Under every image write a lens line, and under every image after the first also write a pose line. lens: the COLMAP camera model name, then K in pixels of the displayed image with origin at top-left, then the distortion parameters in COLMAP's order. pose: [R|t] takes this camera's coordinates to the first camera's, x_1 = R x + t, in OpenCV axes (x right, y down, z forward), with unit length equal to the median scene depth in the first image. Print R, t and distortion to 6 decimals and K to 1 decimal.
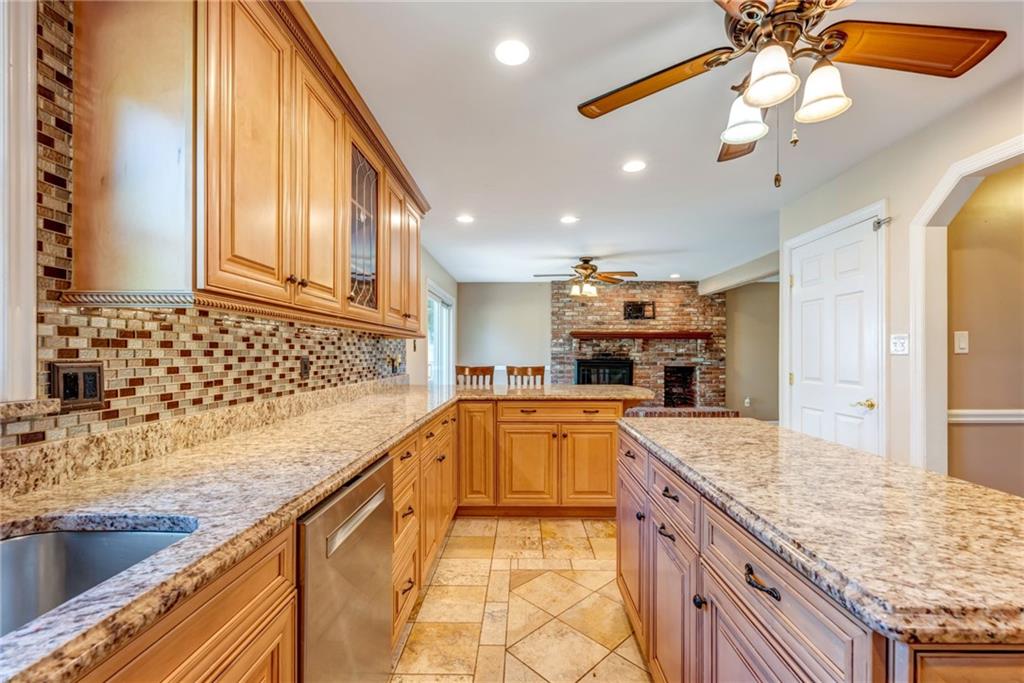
lens RADIAL K [[425.4, 0, 515.6], [0, 425.4, 351.9], [0, 0, 1]] dist [-0.000912, -0.000270]
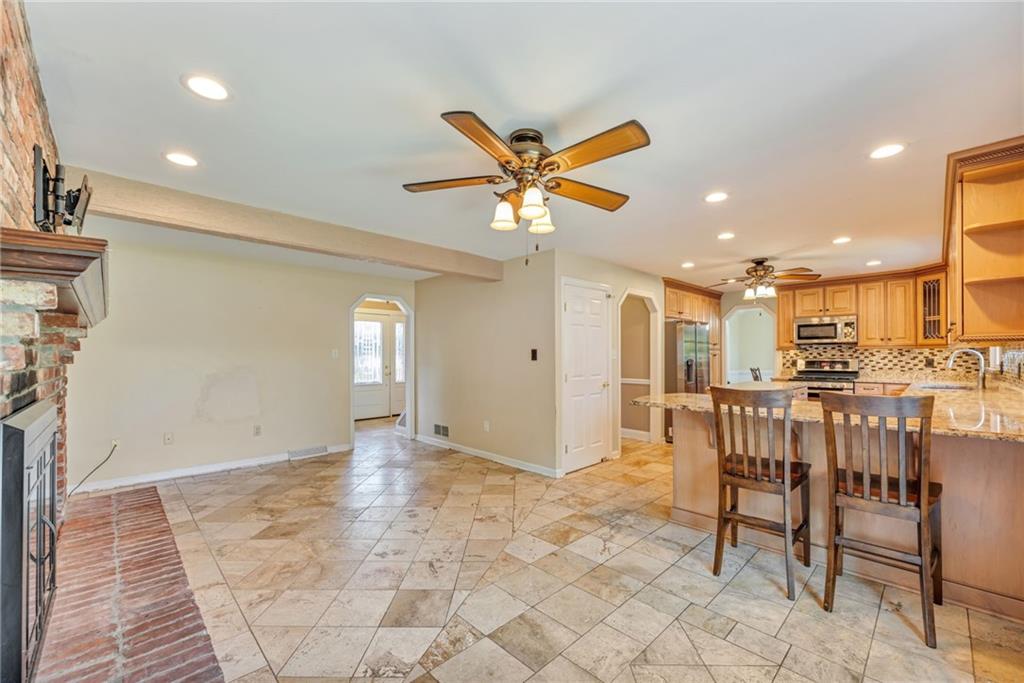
lens RADIAL K [[418.1, 0, 511.4], [0, 418.1, 352.7], [0, 0, 1]] dist [-0.000552, -0.000219]
pose [[-0.712566, 0.005333, 0.701585, -0.345023], [0.000026, 0.999971, -0.007574, -0.012580], [-0.701605, -0.005379, -0.712546, 4.078793]]
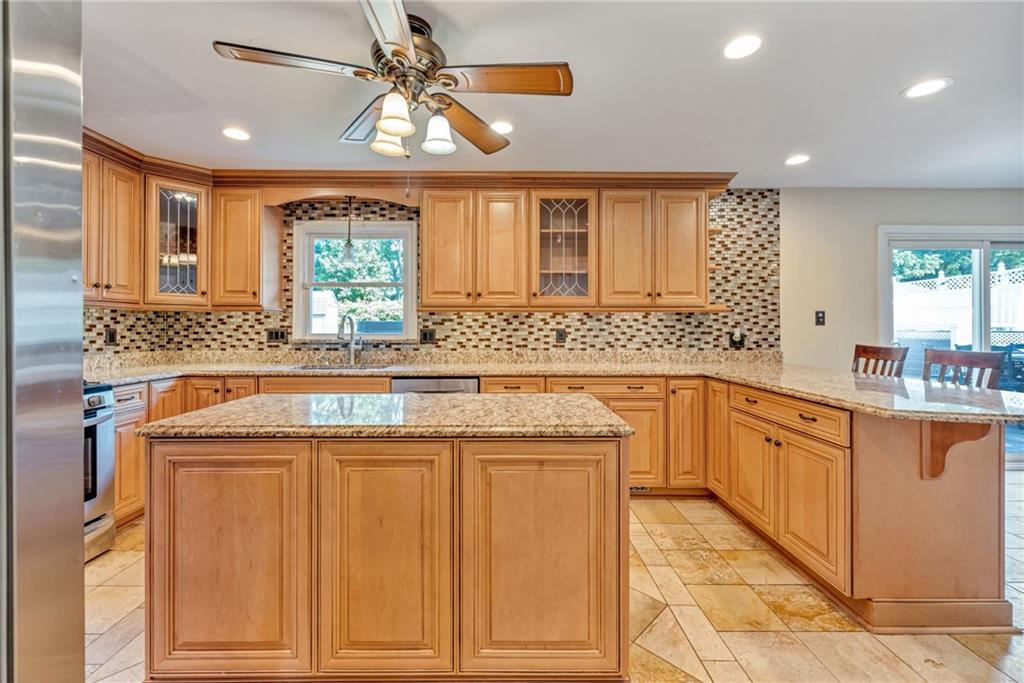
lens RADIAL K [[417.7, 0, 507.0], [0, 417.7, 320.8], [0, 0, 1]] dist [-0.000661, -0.000019]
pose [[0.031031, -0.015760, -0.999394, 1.454151], [0.001398, 0.999875, -0.015724, 0.005766], [0.999517, -0.000909, 0.031049, 0.961442]]
